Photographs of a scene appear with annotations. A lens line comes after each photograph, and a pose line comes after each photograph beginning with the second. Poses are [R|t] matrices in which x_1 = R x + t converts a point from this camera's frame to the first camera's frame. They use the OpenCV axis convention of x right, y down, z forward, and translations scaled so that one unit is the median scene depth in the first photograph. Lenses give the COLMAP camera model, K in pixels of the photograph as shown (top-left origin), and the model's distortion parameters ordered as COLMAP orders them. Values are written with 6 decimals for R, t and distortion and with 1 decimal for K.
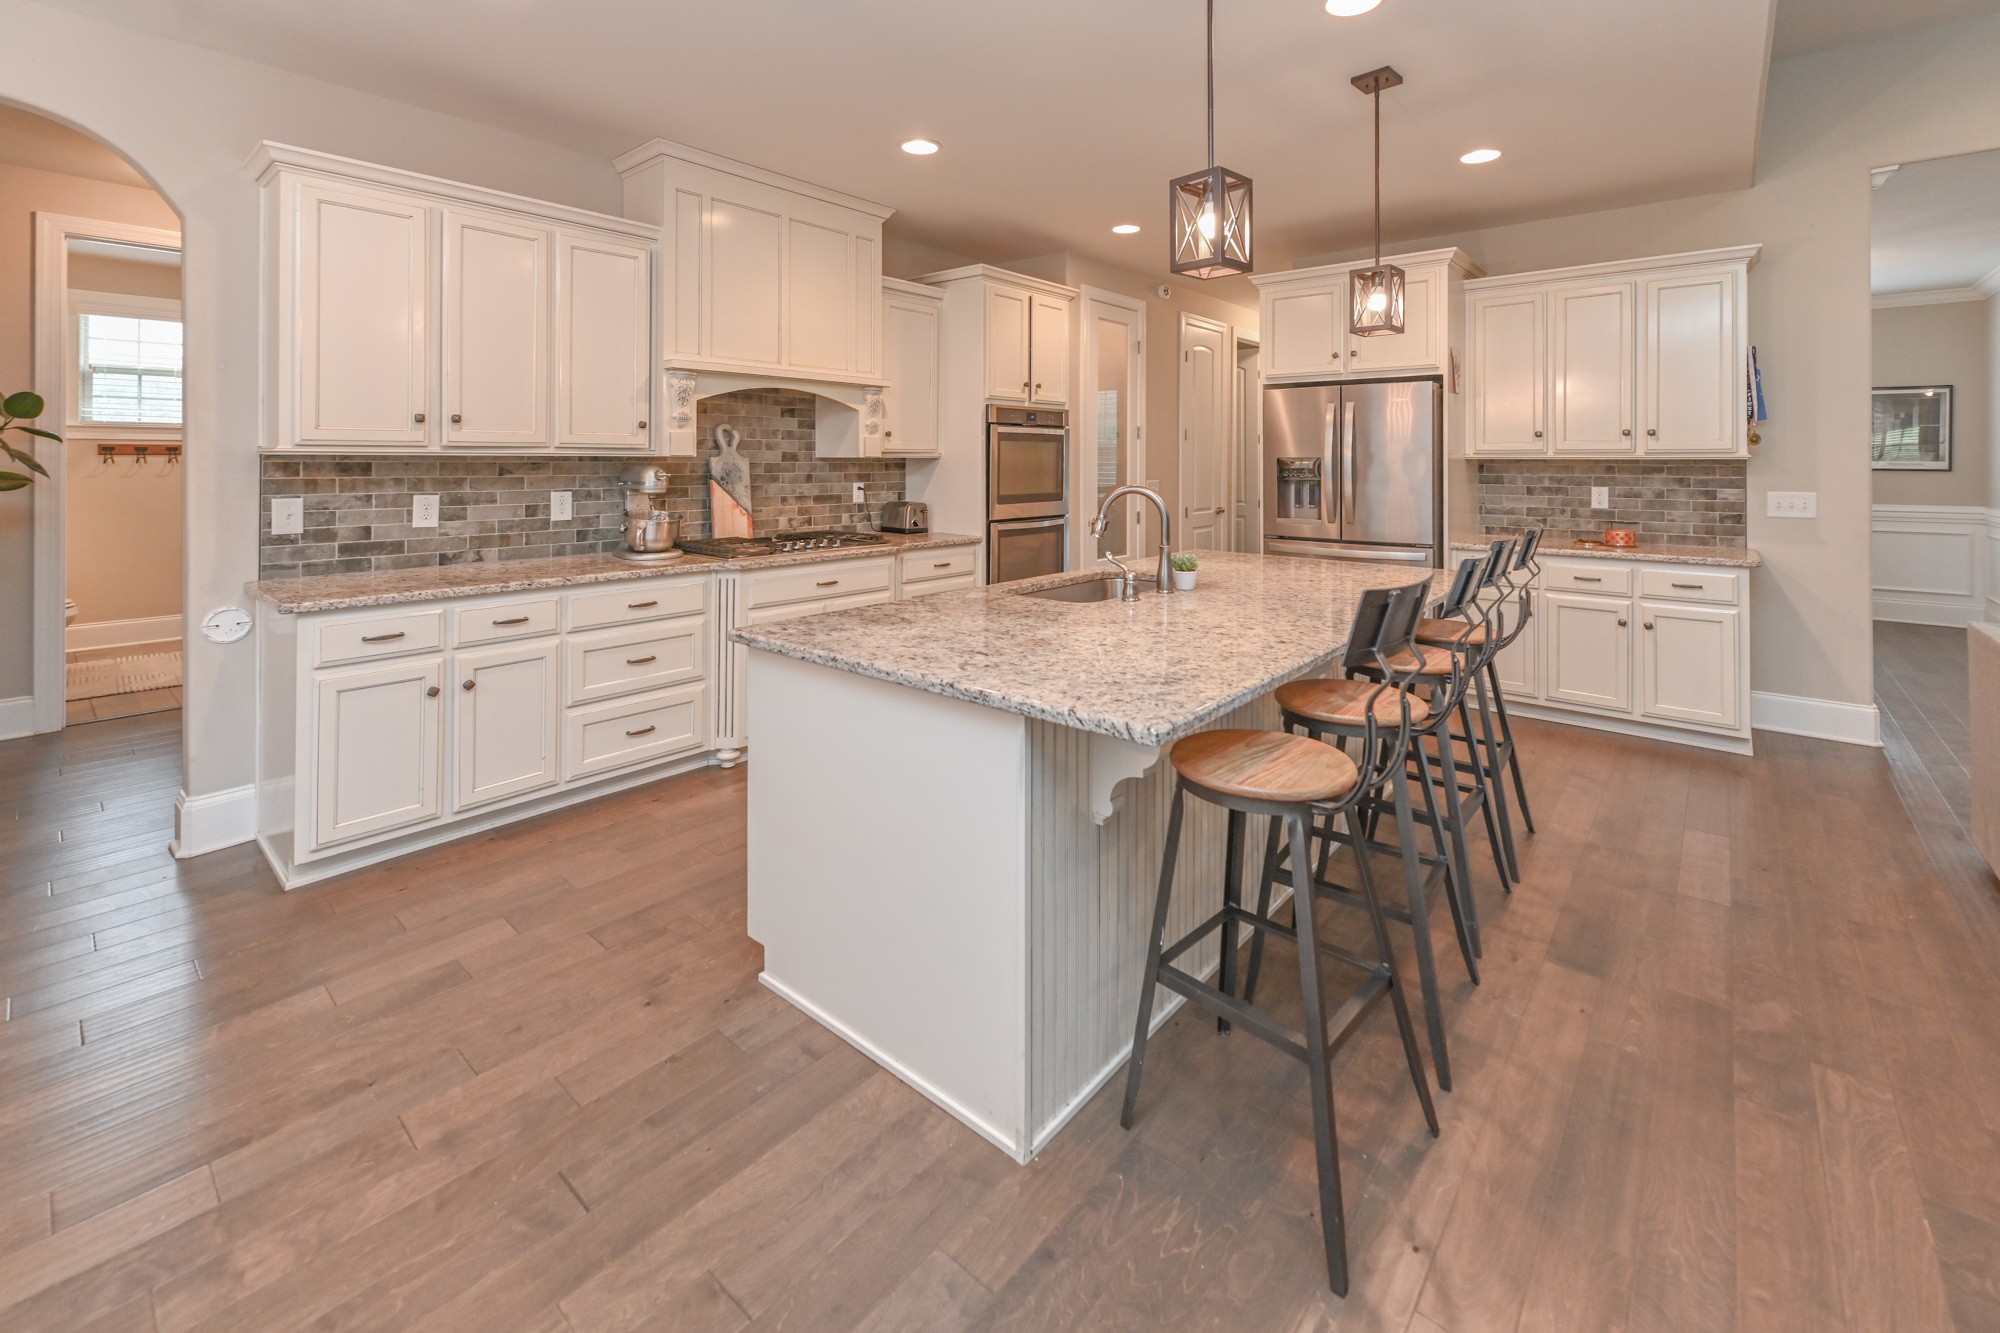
lens RADIAL K [[830.0, 0, 1046.2], [0, 830.0, 451.4], [0, 0, 1]] dist [0.000226, -0.000022]
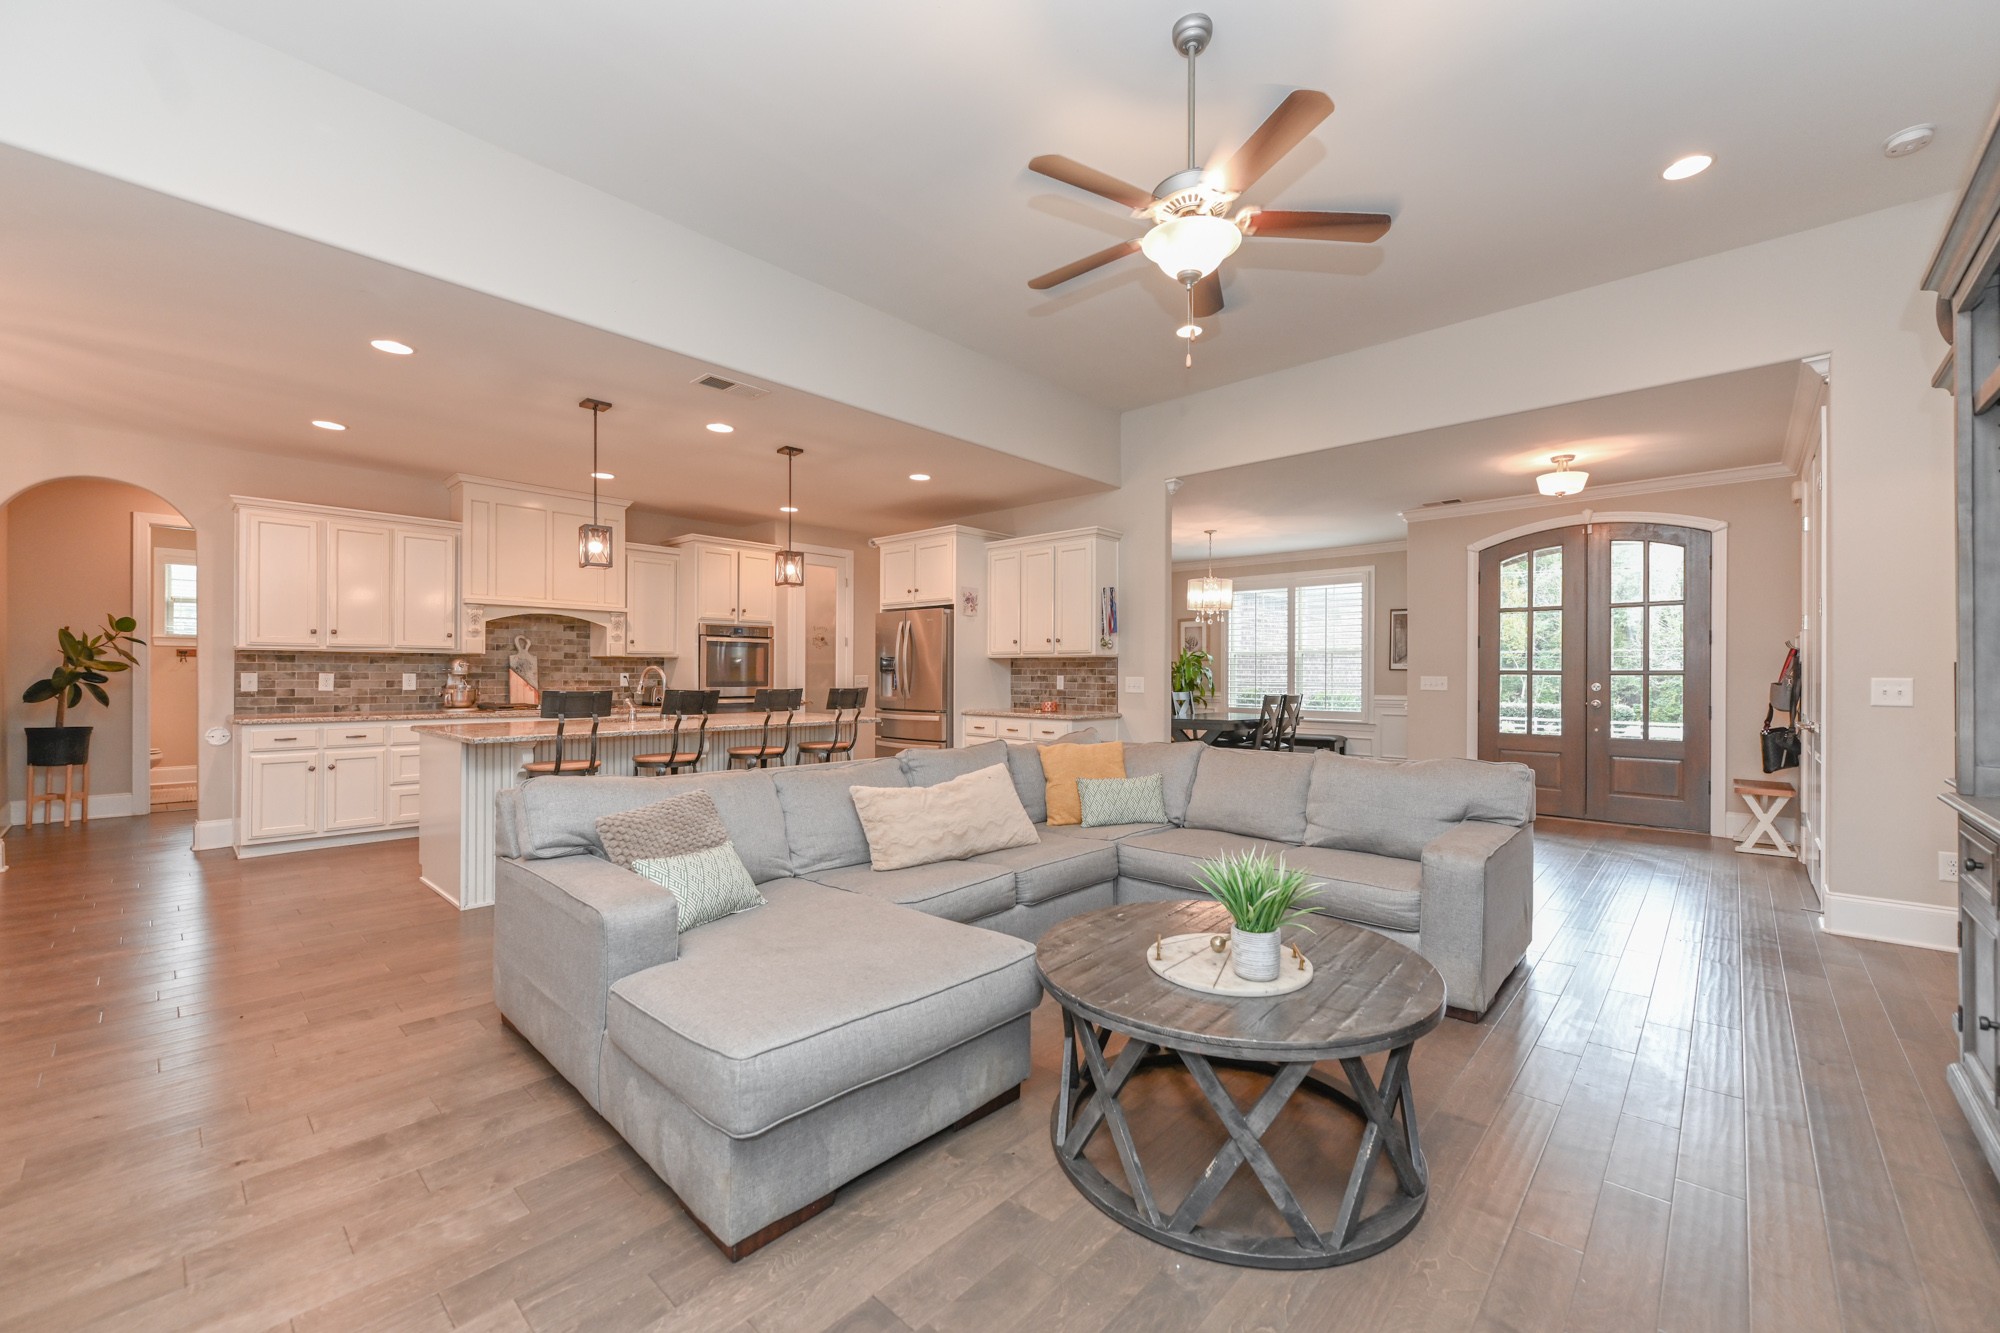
lens RADIAL K [[789.0, 0, 1000.0], [0, 789.0, 666.5], [0, 0, 1]] dist [-0.000159, 0.000044]
pose [[0.997947, 0.002376, -0.064004, 0.748336], [-0.002219, 0.999994, 0.002533, 0.025968], [0.064010, -0.002385, 0.997946, -0.569034]]
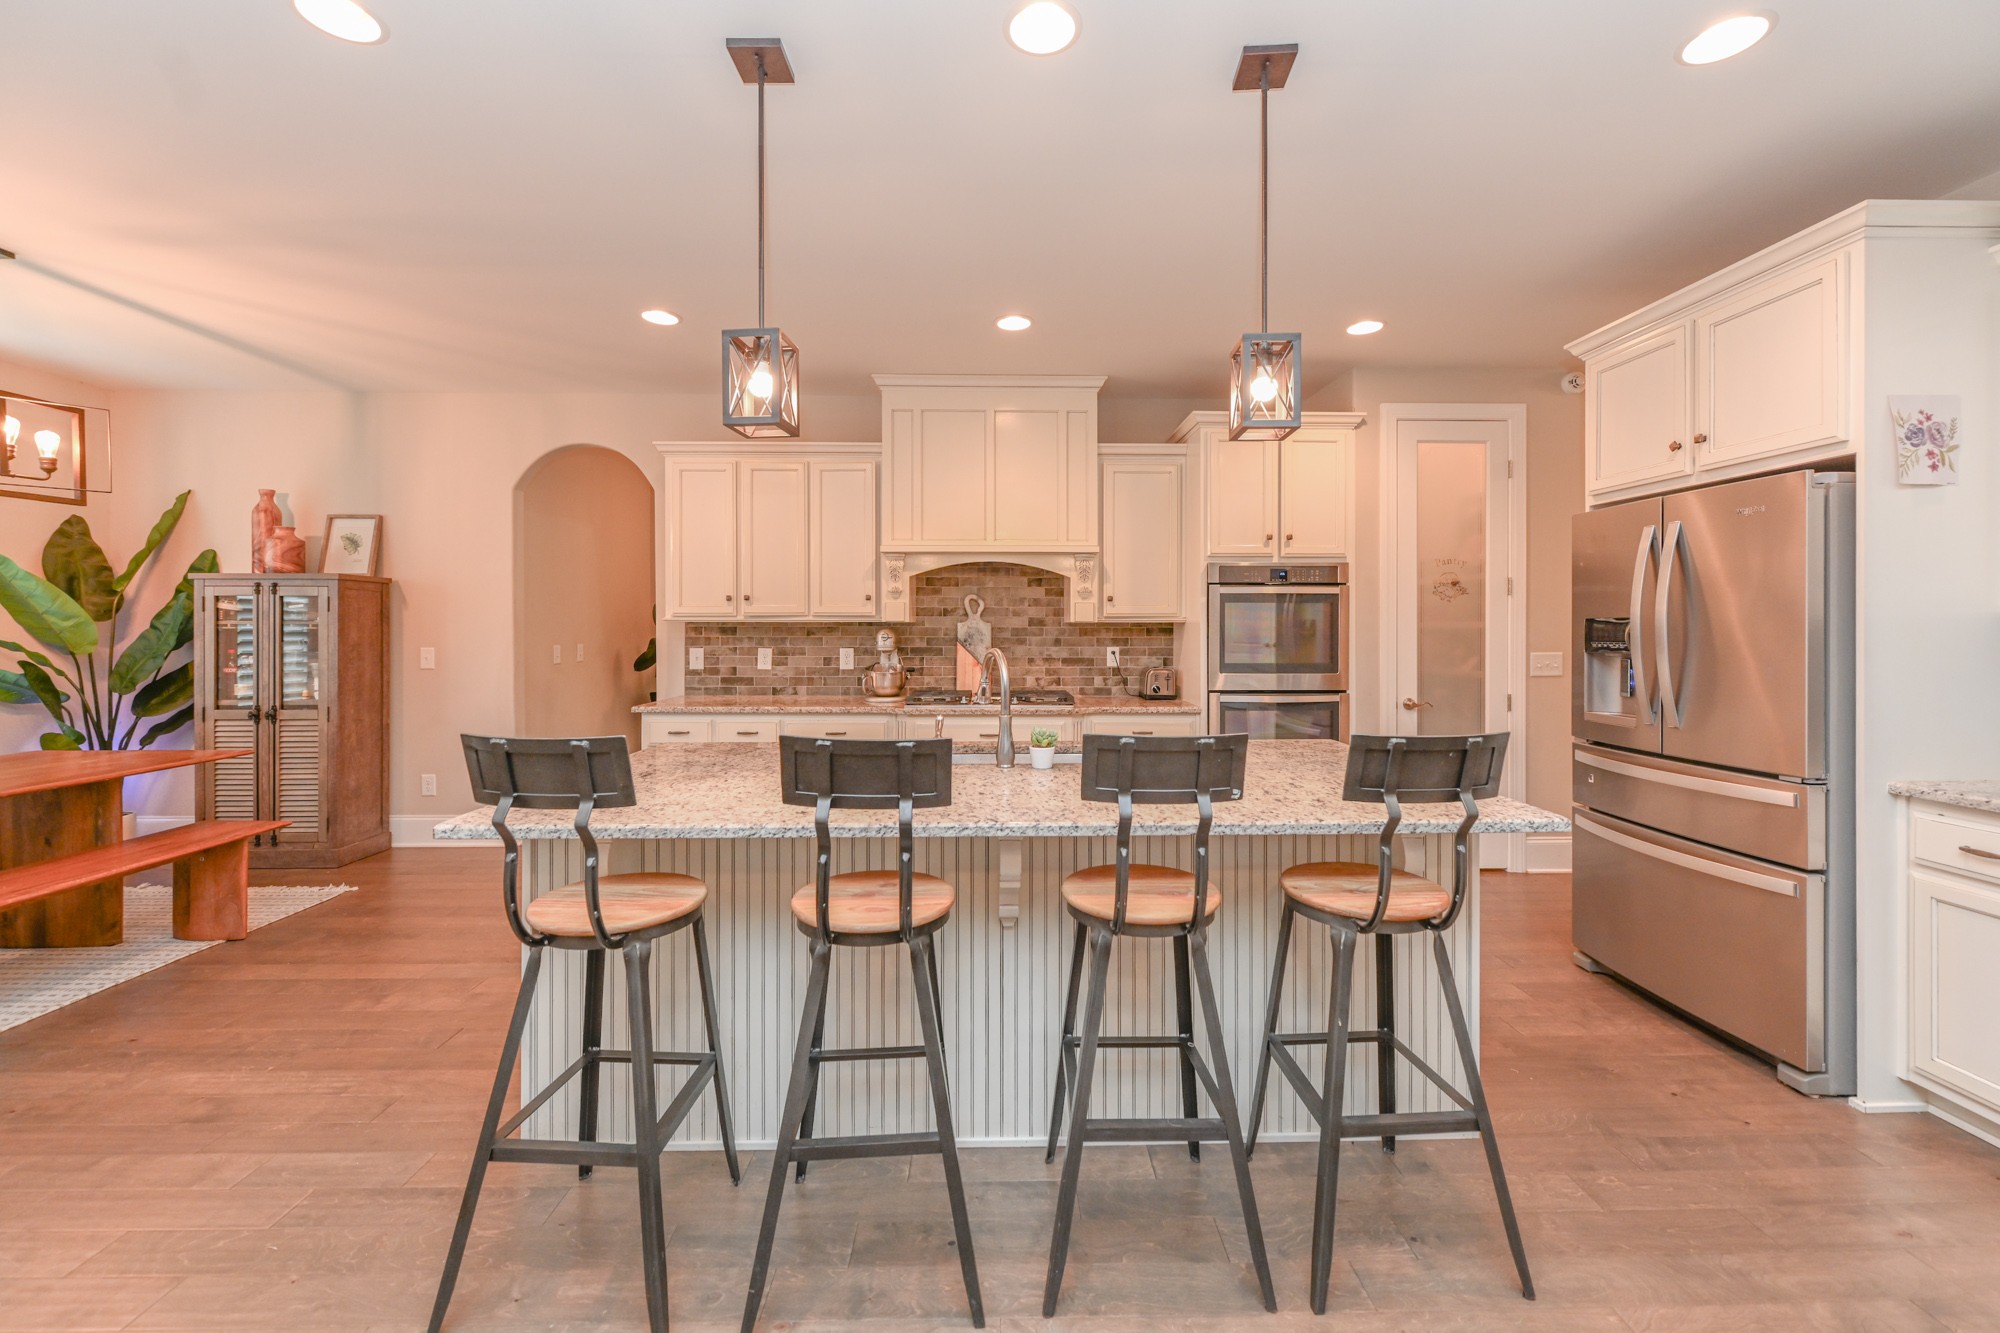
lens RADIAL K [[823.3, 0, 987.0], [0, 823.3, 632.2], [0, 0, 1]] dist [-0.000403, 0.000082]
pose [[0.652570, 0.001179, -0.757728, 0.579279], [0.008684, 0.999921, 0.009035, 0.011536], [0.757679, -0.012476, 0.652508, 0.282304]]
